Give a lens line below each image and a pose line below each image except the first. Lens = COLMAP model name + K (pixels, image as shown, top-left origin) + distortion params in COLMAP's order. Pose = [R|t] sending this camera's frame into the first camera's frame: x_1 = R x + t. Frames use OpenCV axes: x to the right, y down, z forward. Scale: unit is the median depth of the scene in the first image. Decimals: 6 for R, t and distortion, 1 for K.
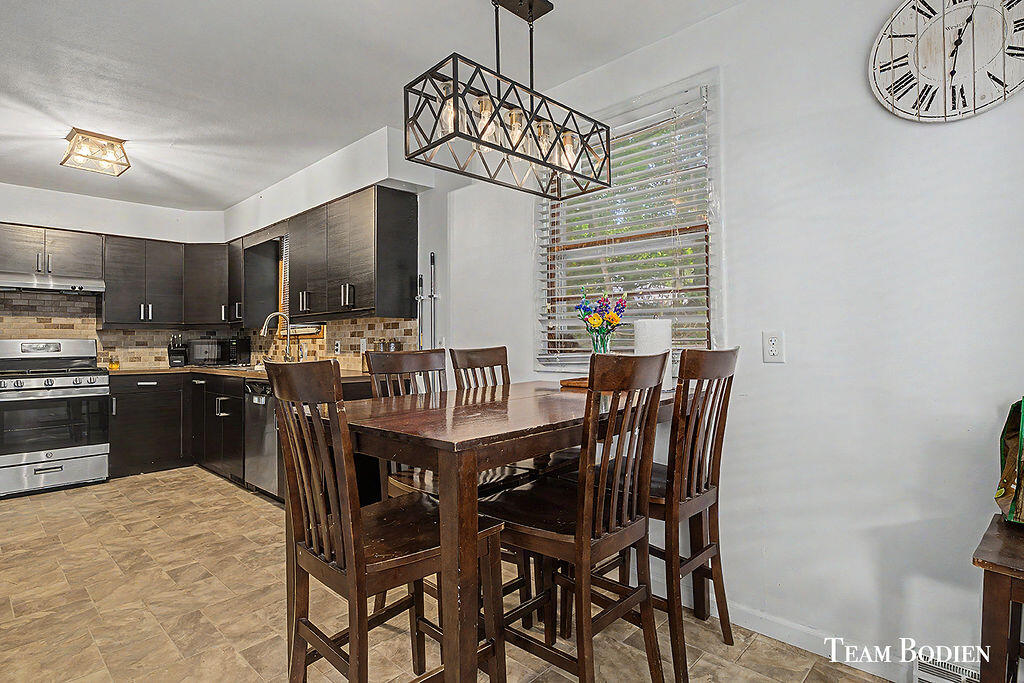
lens RADIAL K [[529.2, 0, 515.6], [0, 529.2, 332.5], [0, 0, 1]] dist [-0.007219, -0.000812]
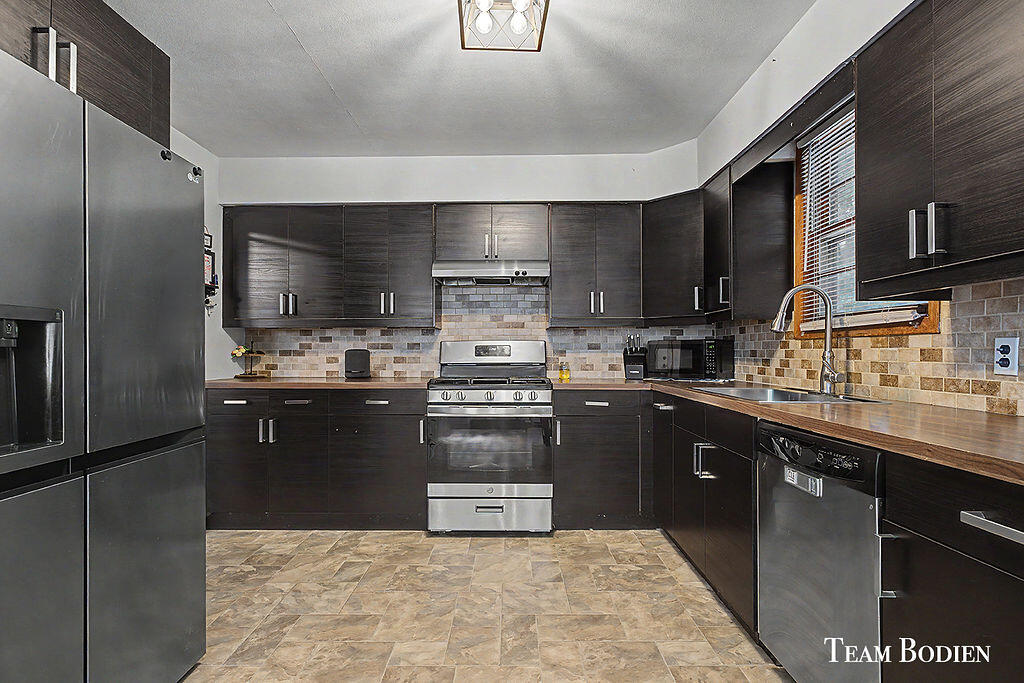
lens RADIAL K [[518.4, 0, 513.5], [0, 518.4, 350.1], [0, 0, 1]] dist [-0.012603, 0.006743]
pose [[0.691847, 0.007099, -0.722009, -0.278029], [0.008593, 0.999800, 0.018064, 0.012784], [0.721993, -0.018702, 0.691648, 0.442541]]
